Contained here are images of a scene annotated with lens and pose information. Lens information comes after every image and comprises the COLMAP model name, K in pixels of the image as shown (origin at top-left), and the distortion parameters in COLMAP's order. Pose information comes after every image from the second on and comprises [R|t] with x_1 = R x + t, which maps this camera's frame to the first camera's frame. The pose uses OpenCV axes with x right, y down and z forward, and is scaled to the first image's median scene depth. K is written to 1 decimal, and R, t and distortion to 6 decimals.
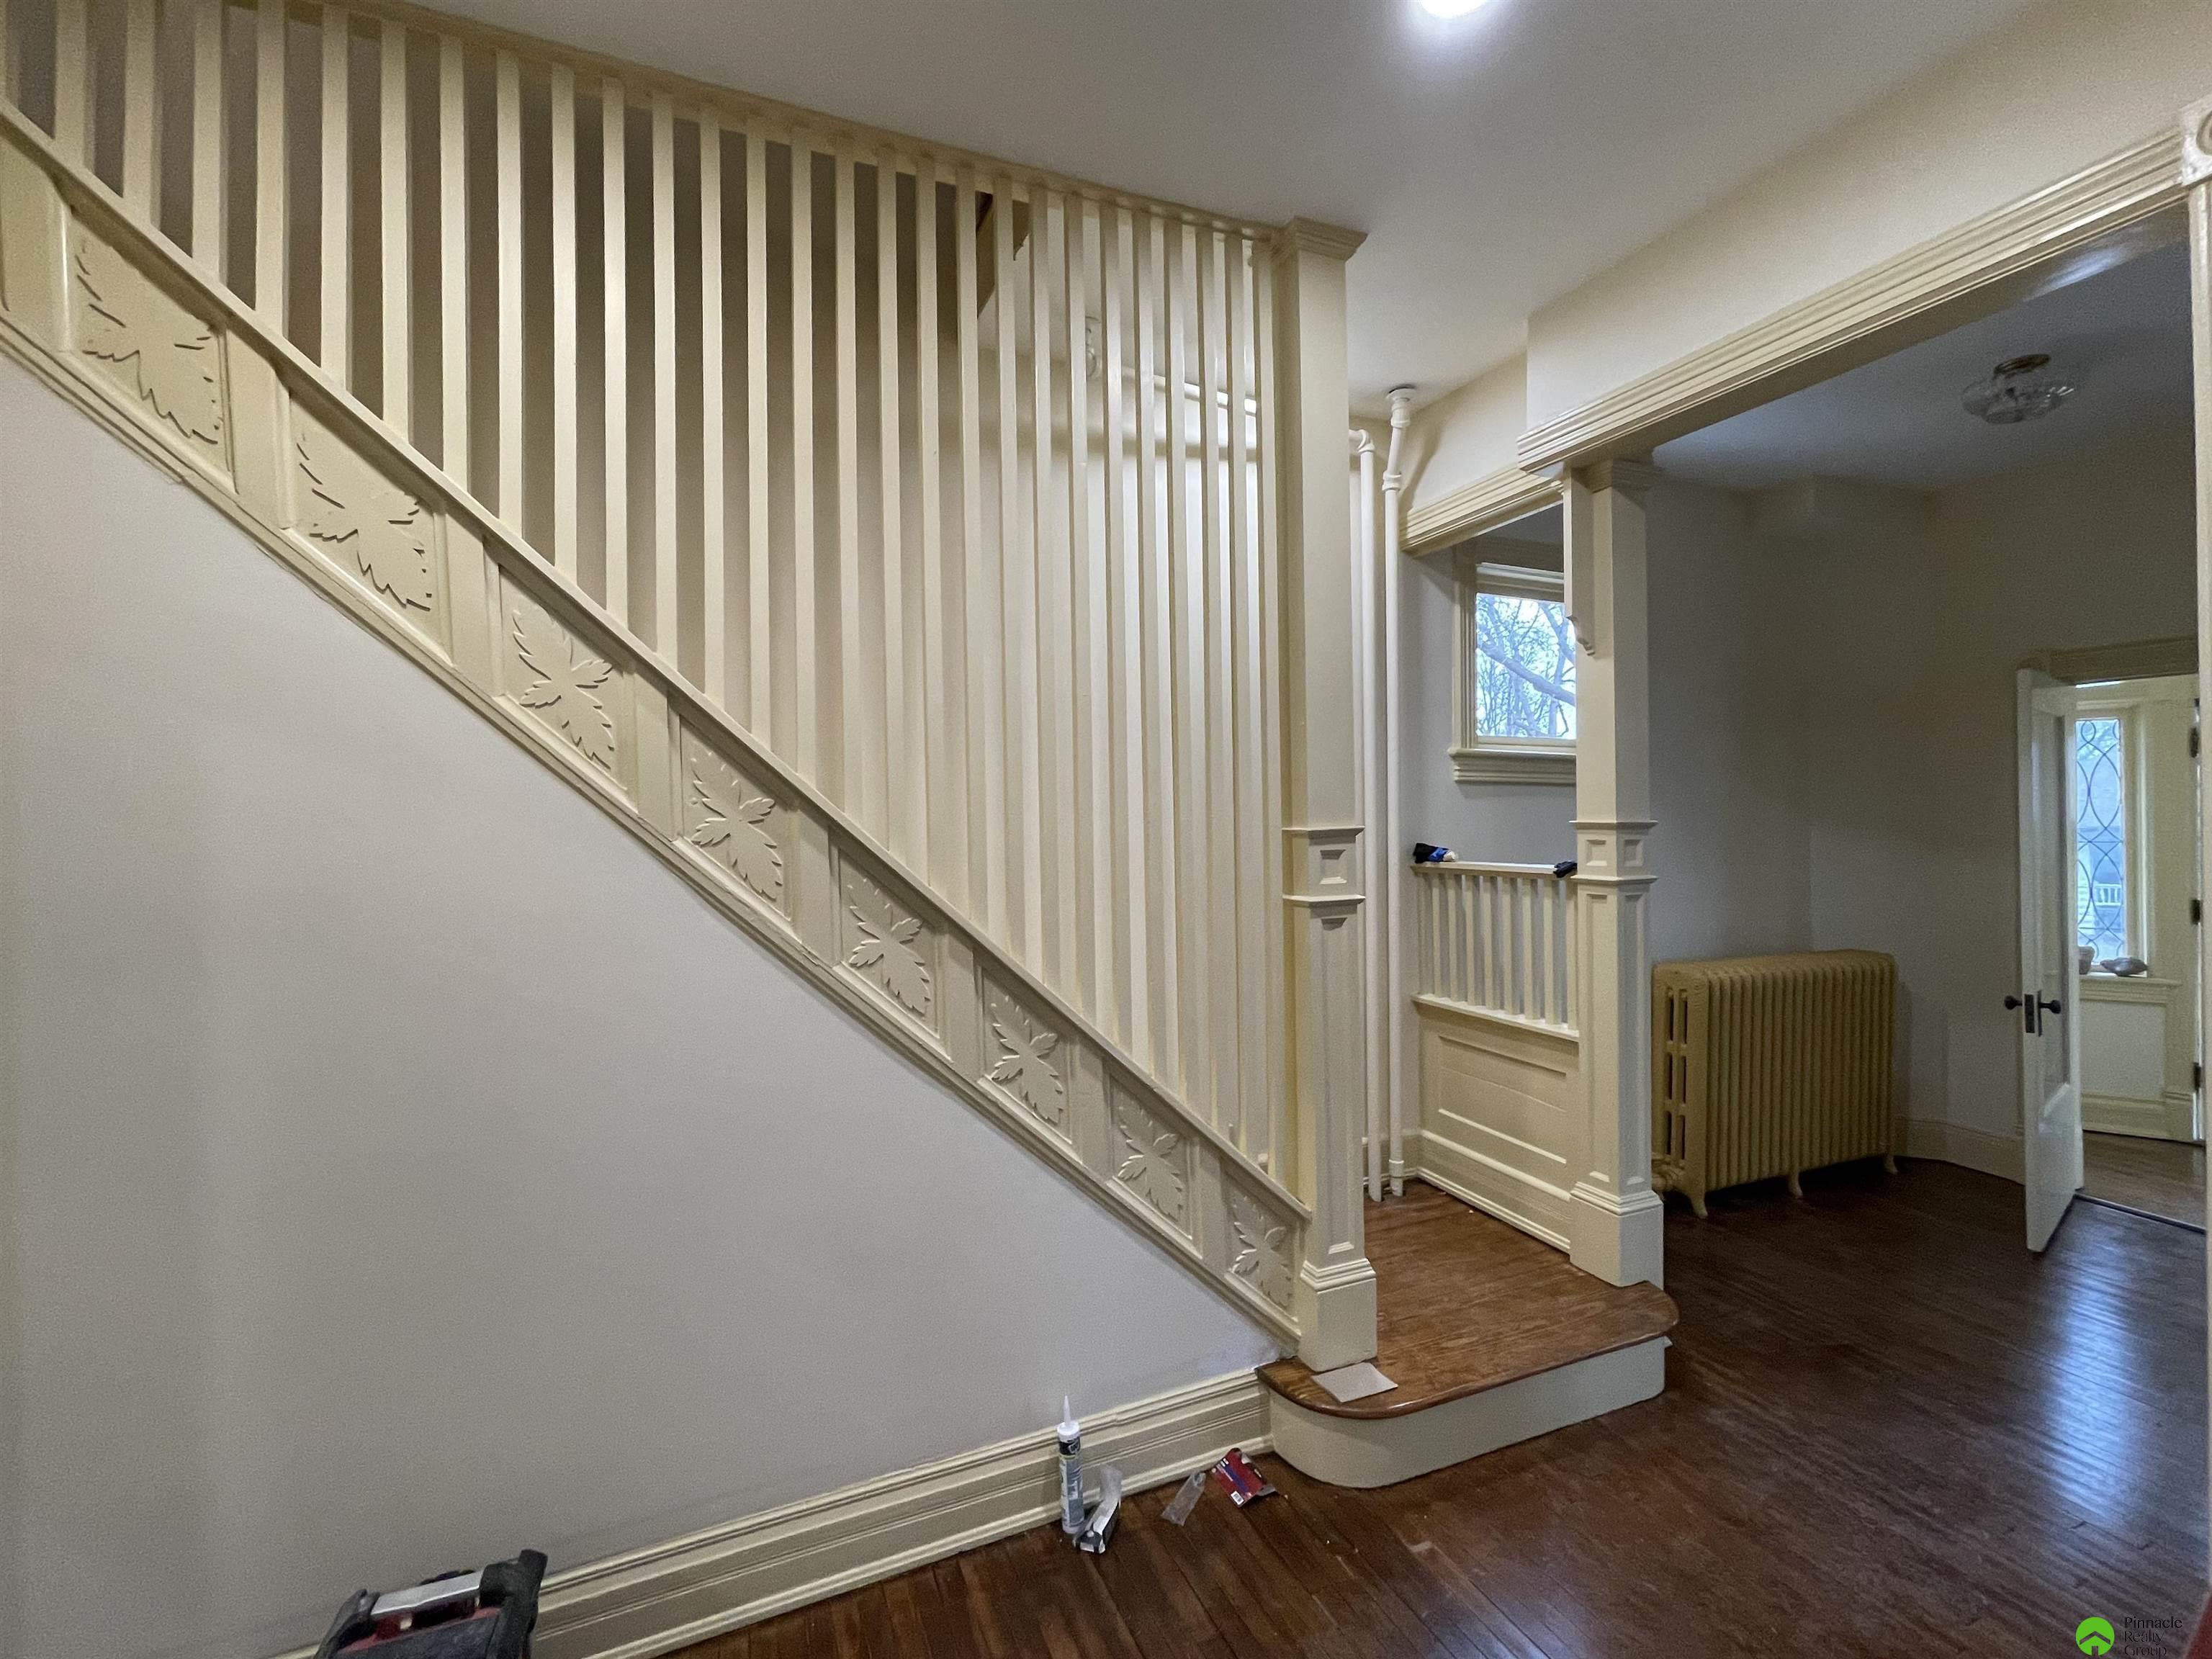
lens RADIAL K [[969.9, 0, 1097.4], [0, 969.9, 832.0], [0, 0, 1]] dist [0.000137, 0.000663]
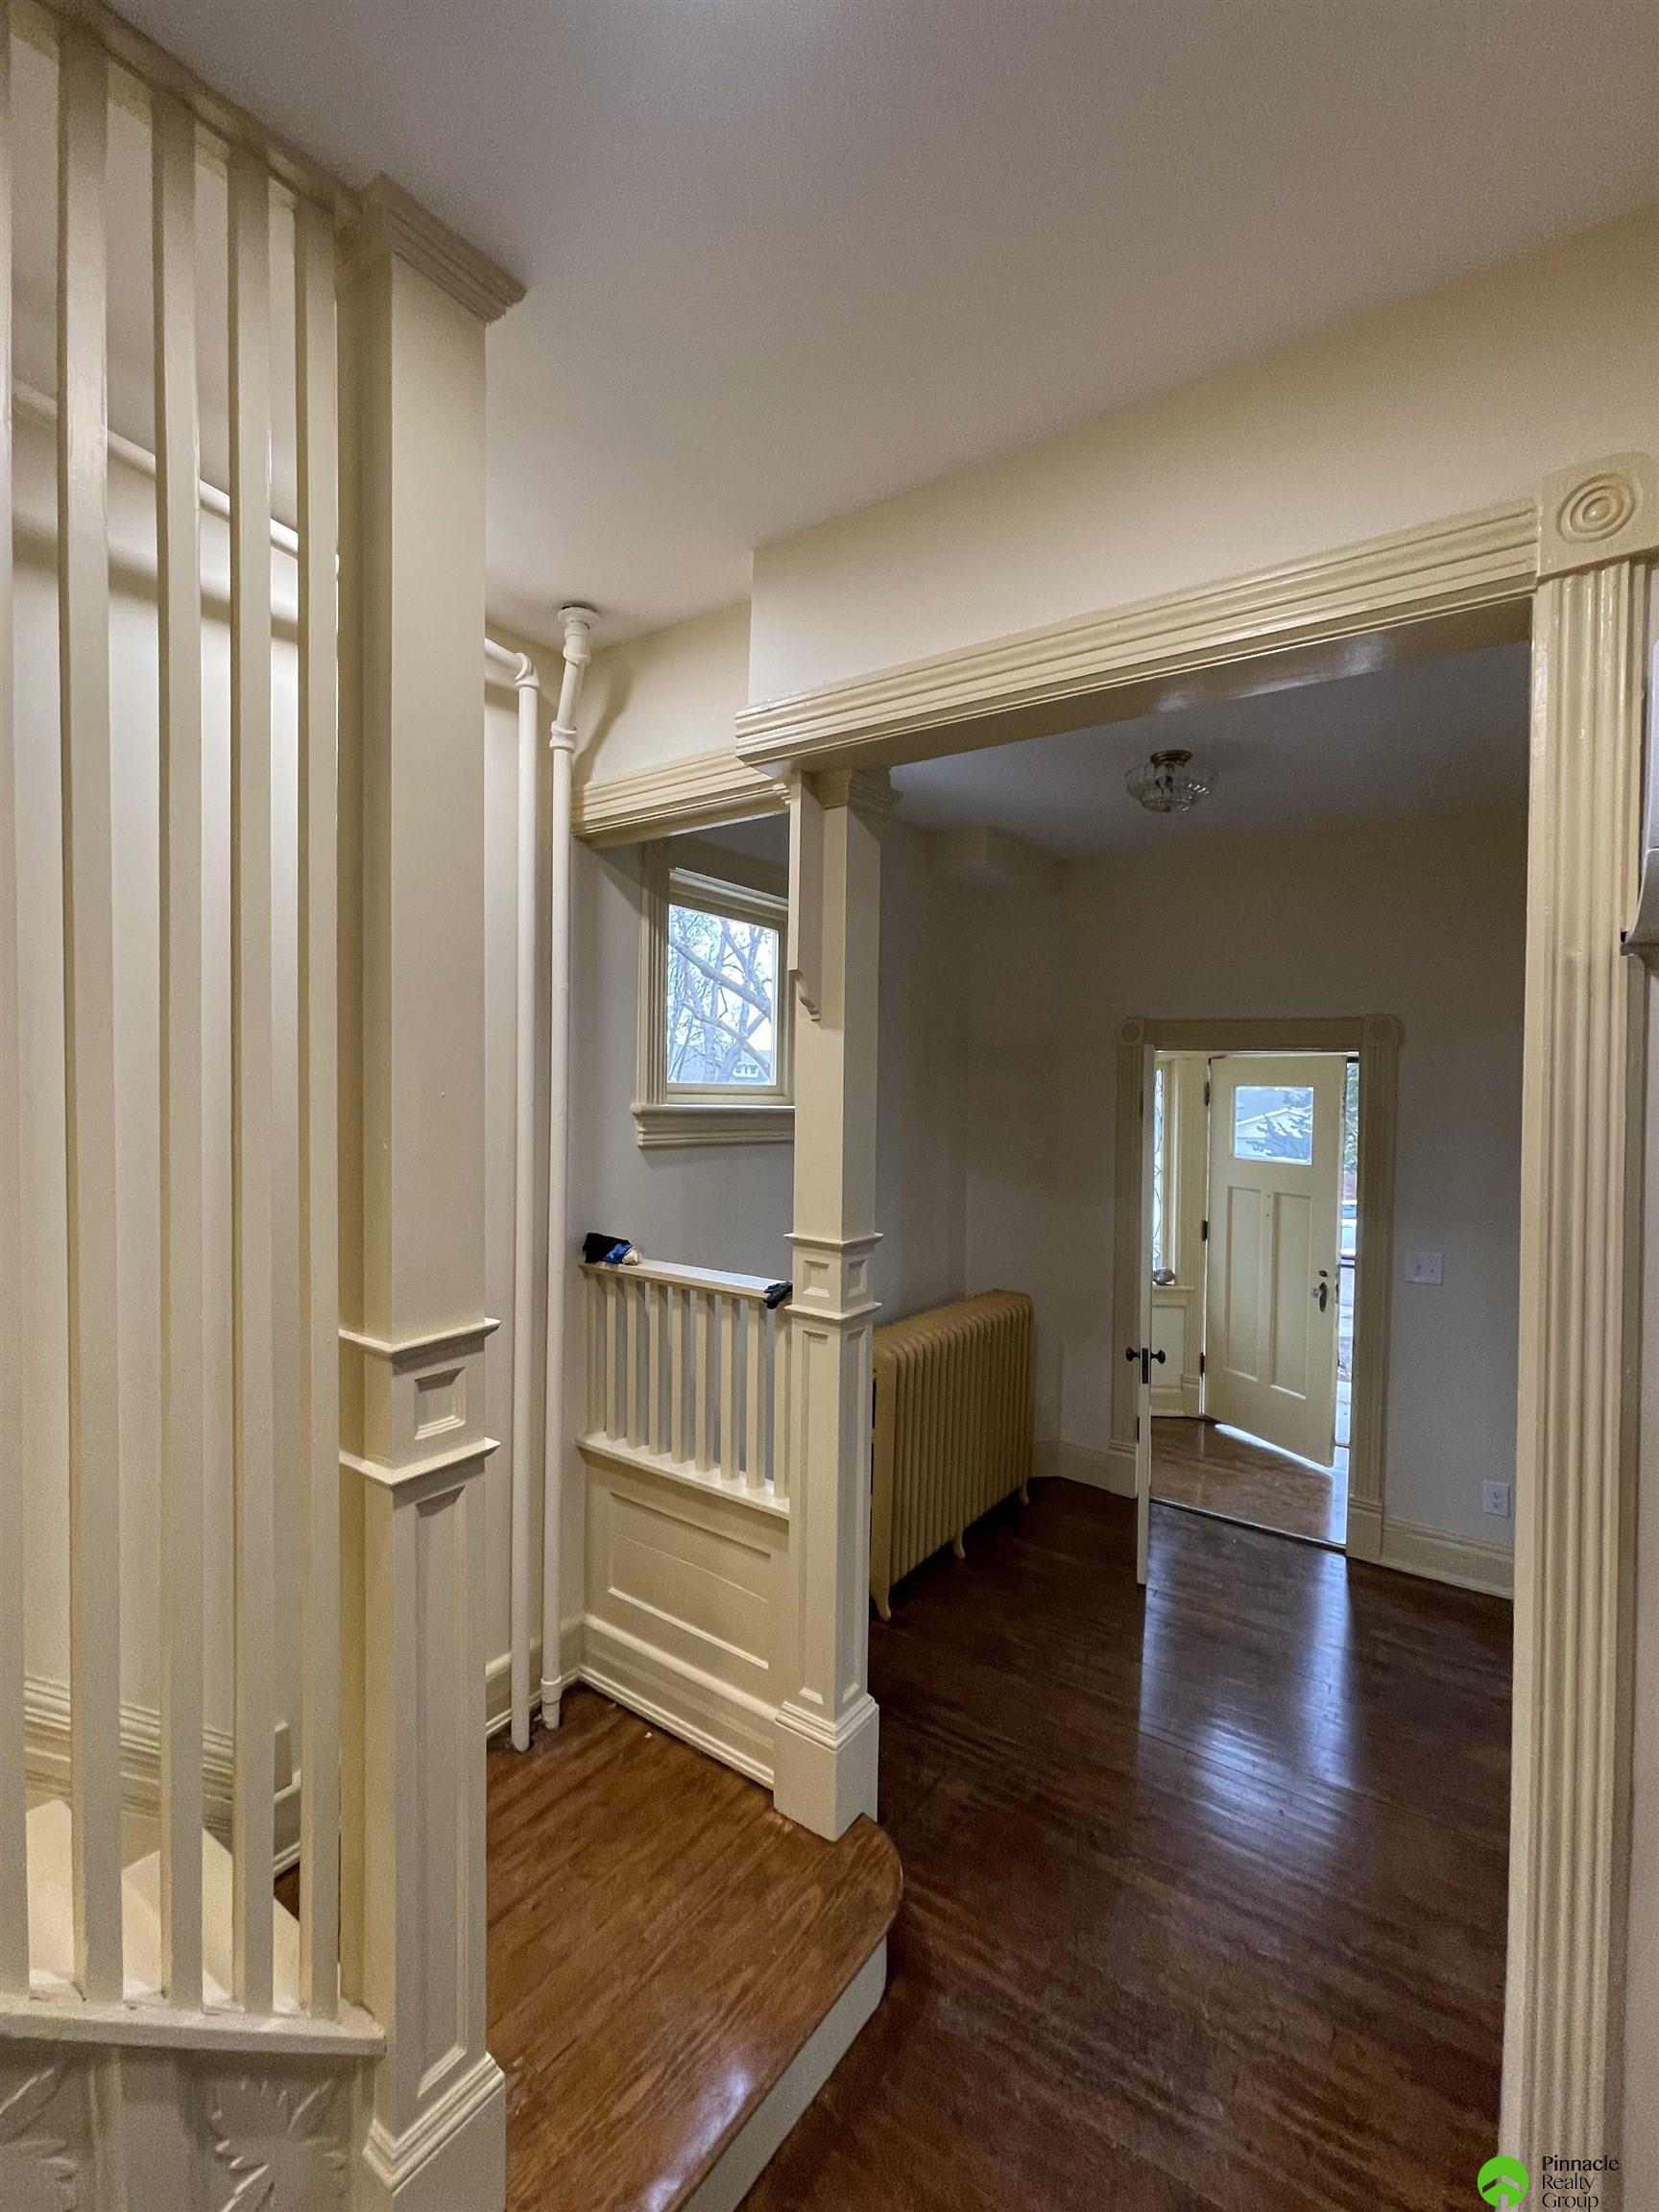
lens RADIAL K [[969.9, 0, 838.7], [0, 969.9, 1102.8], [0, 0, 1]] dist [0.000137, 0.000663]
pose [[0.840370, 0.015303, 0.541797, 0.095995], [-0.020703, 0.999778, 0.003873, -0.104697], [-0.541617, -0.014472, 0.840501, 0.300759]]
